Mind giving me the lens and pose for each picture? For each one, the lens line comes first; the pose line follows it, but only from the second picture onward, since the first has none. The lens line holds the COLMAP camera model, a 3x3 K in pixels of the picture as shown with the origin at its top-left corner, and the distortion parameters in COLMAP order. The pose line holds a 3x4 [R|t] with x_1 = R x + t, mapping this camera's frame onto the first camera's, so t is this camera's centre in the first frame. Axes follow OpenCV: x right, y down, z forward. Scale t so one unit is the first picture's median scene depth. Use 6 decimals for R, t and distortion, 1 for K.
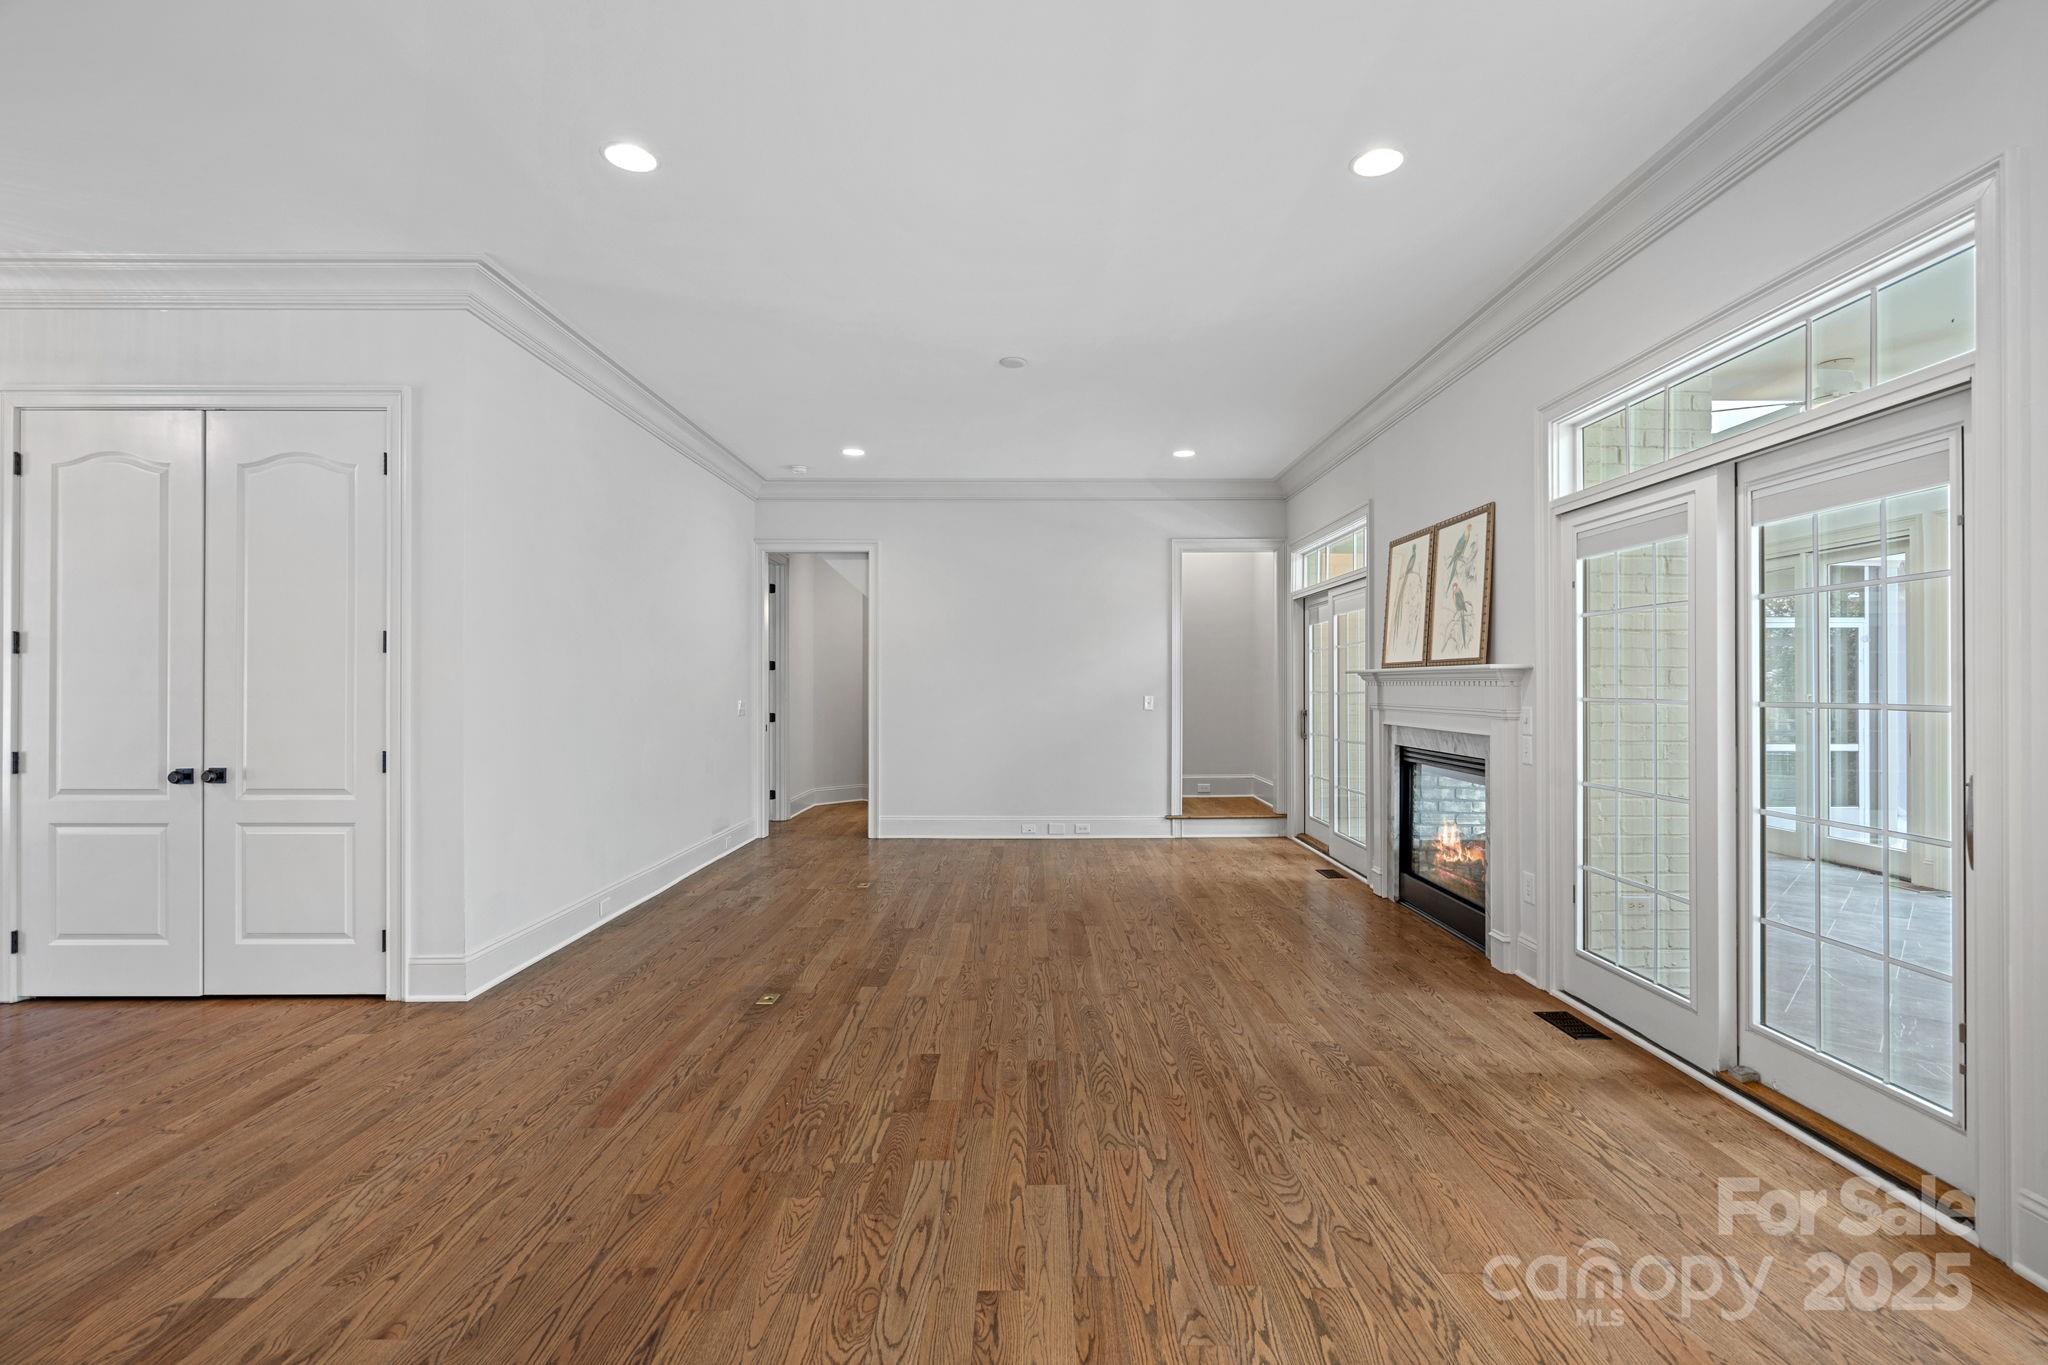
lens RADIAL K [[952.1, 0, 1024.0], [0, 952.1, 682.5], [0, 0, 1]] dist [-0.002282, 0.000136]
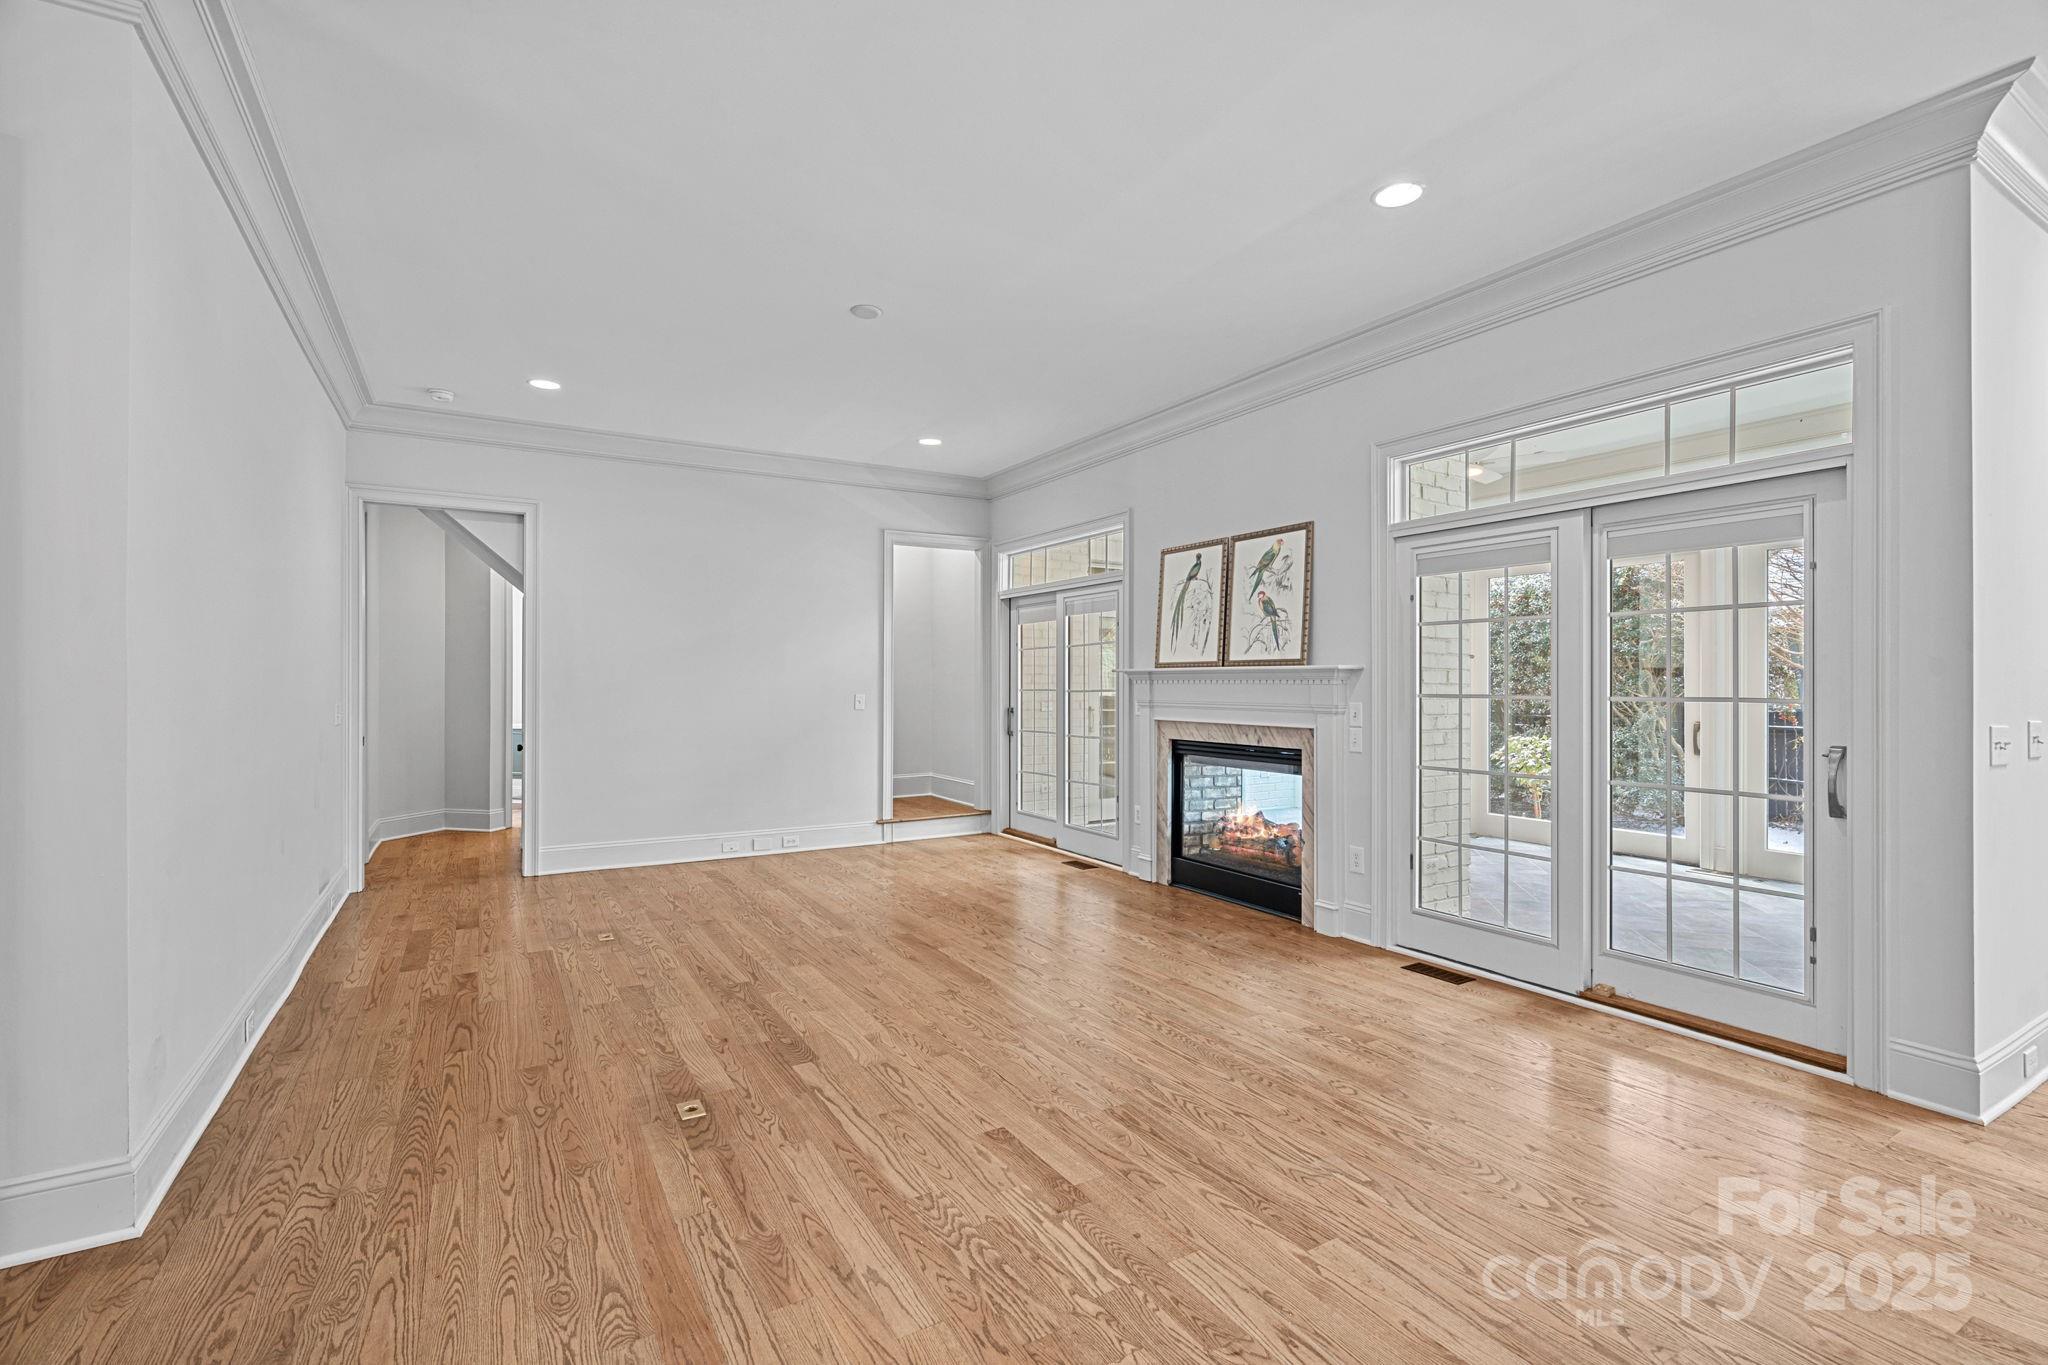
lens RADIAL K [[940.8, 0, 1012.1], [0, 940.8, 679.7], [0, 0, 1]] dist [0.000168, 0.000388]
pose [[0.858978, 0.002425, 0.512007, -0.389968], [-0.001844, 0.999997, -0.001643, 0.001056], [-0.512009, 0.000467, 0.858980, 0.225771]]
